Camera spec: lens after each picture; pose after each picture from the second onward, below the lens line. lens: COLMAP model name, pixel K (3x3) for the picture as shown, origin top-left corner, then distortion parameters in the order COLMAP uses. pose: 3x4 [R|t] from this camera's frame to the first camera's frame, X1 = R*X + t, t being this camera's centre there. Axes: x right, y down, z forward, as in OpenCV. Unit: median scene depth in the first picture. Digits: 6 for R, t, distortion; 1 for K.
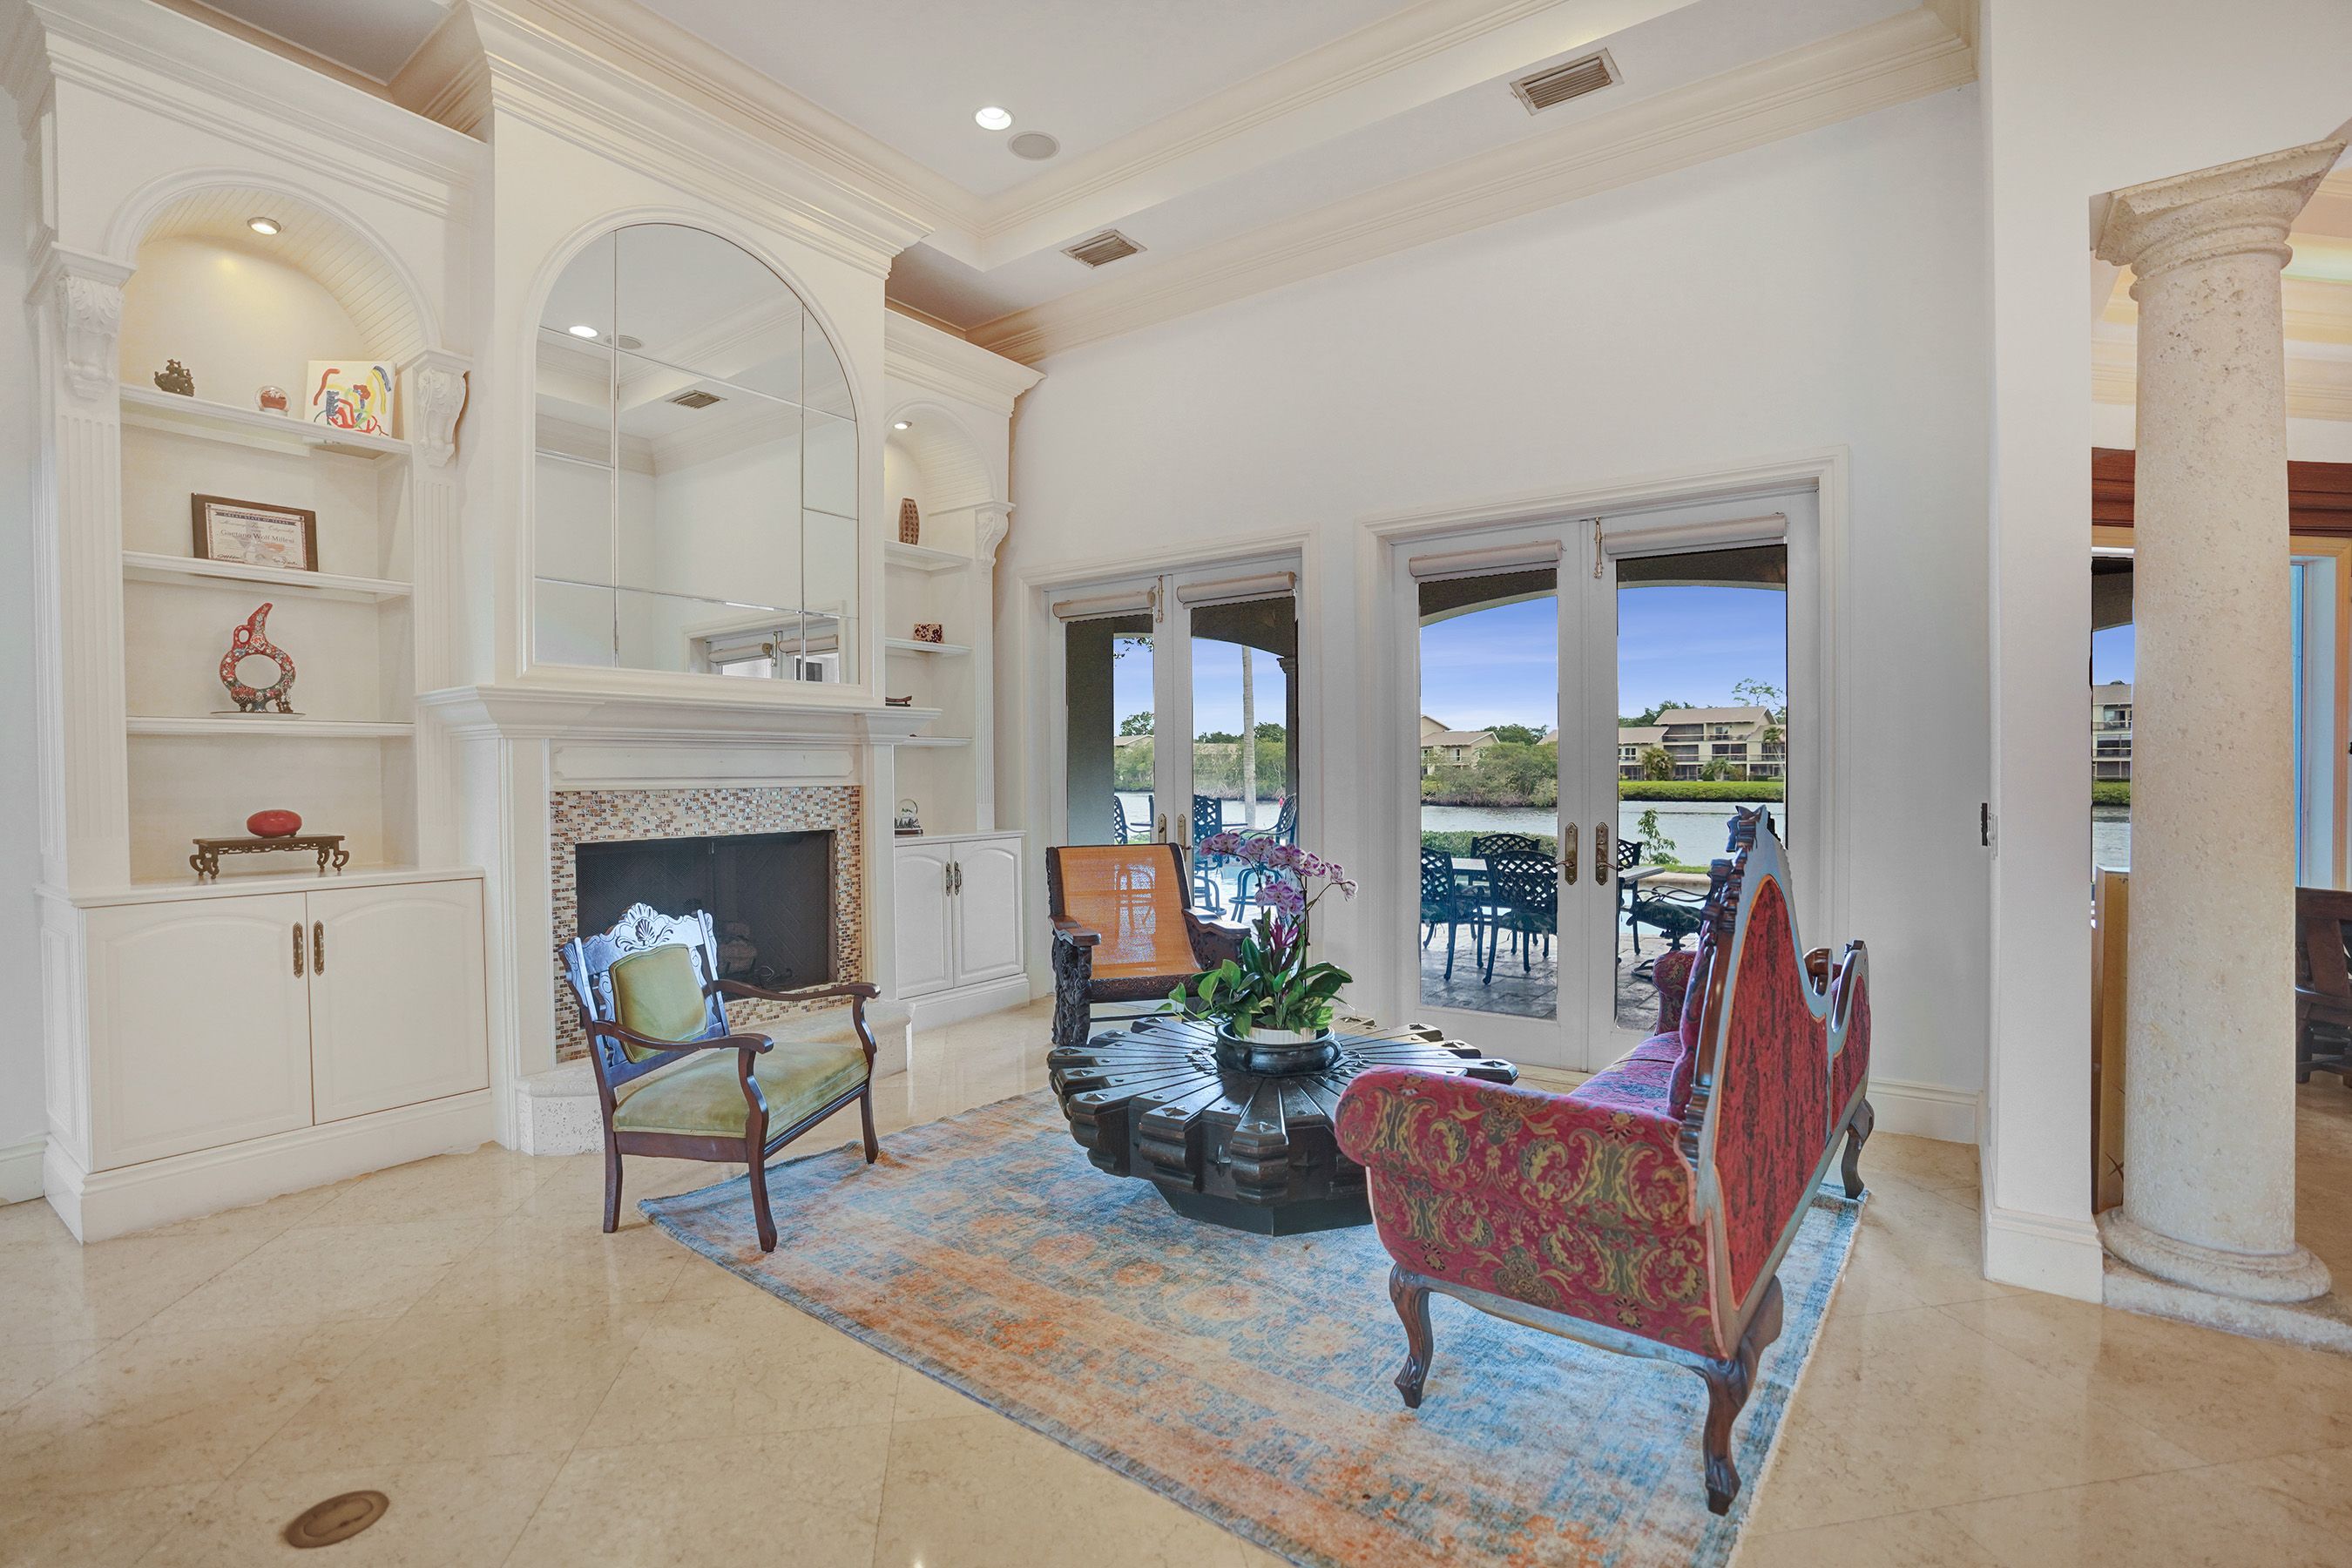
lens RADIAL K [[1105.6, 0, 1173.5], [0, 1105.6, 797.7], [0, 0, 1]] dist [-0.039380, 0.007160]
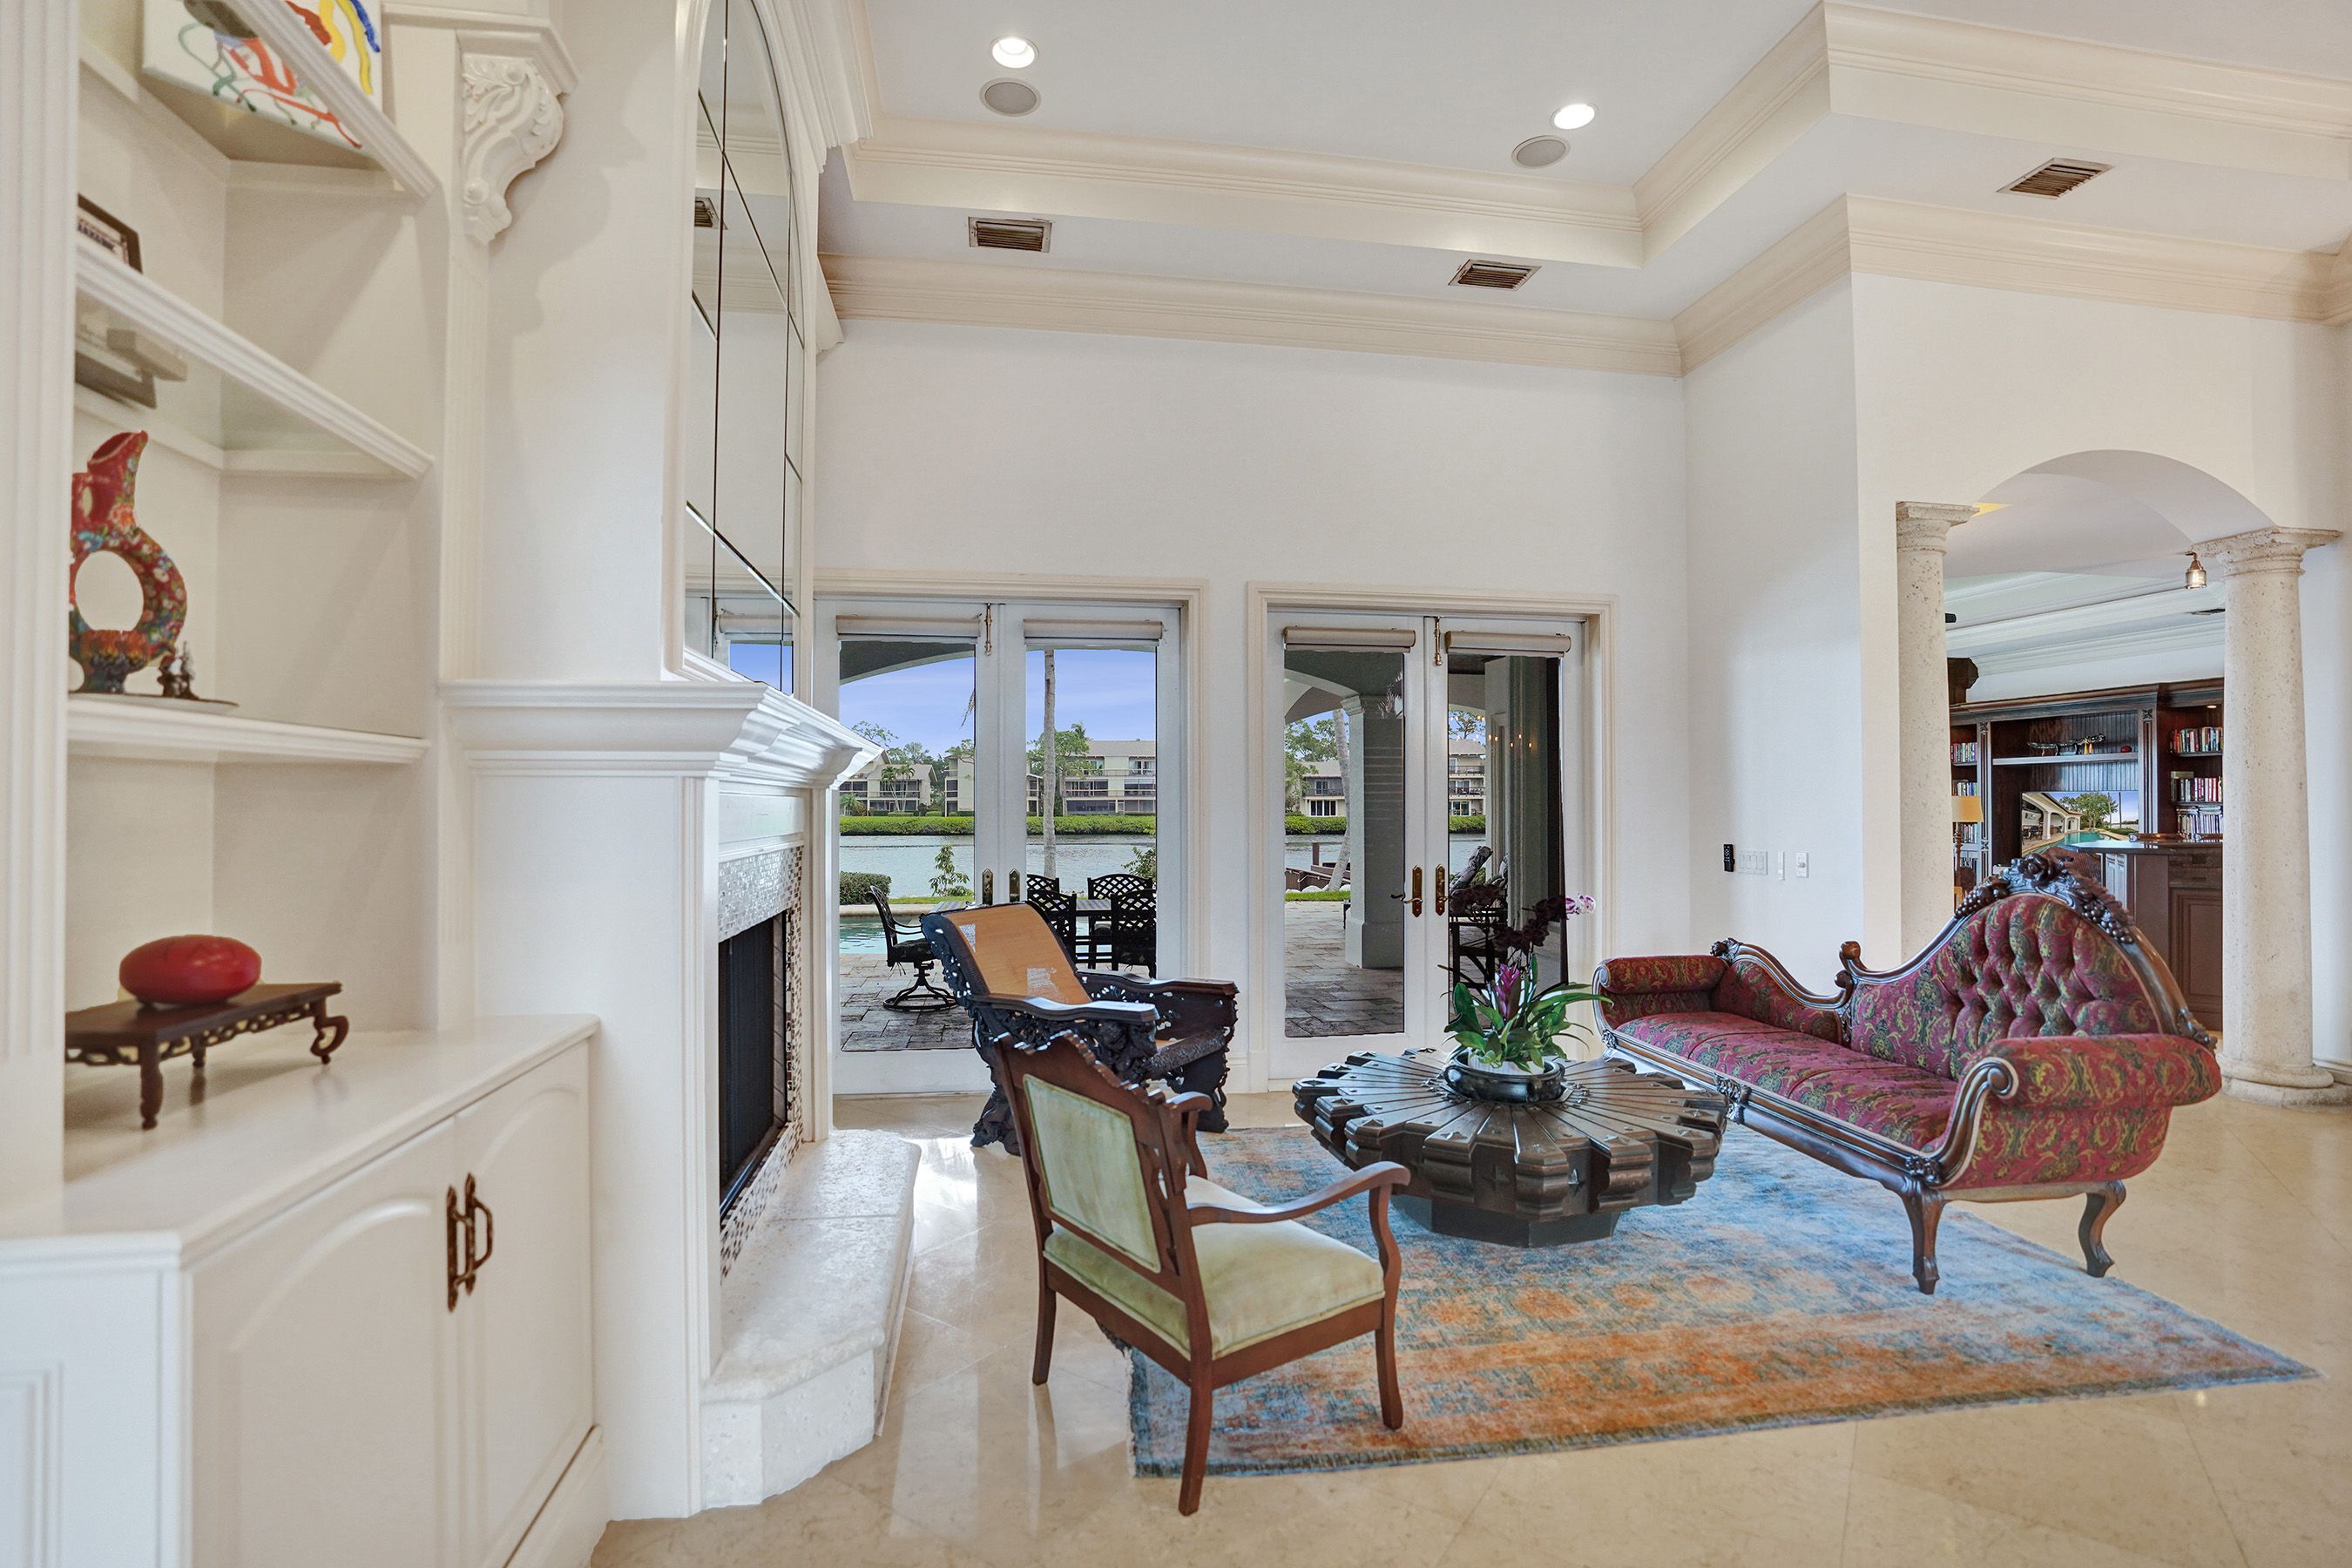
lens RADIAL K [[1105.6, 0, 1162.6], [0, 1105.6, 789.5], [0, 0, 1]] dist [-0.039380, 0.007160]
pose [[0.685805, 0.018051, 0.727562, -0.829279], [0.008830, 0.999412, -0.033118, -0.025552], [-0.727732, 0.029137, 0.685243, 0.425541]]
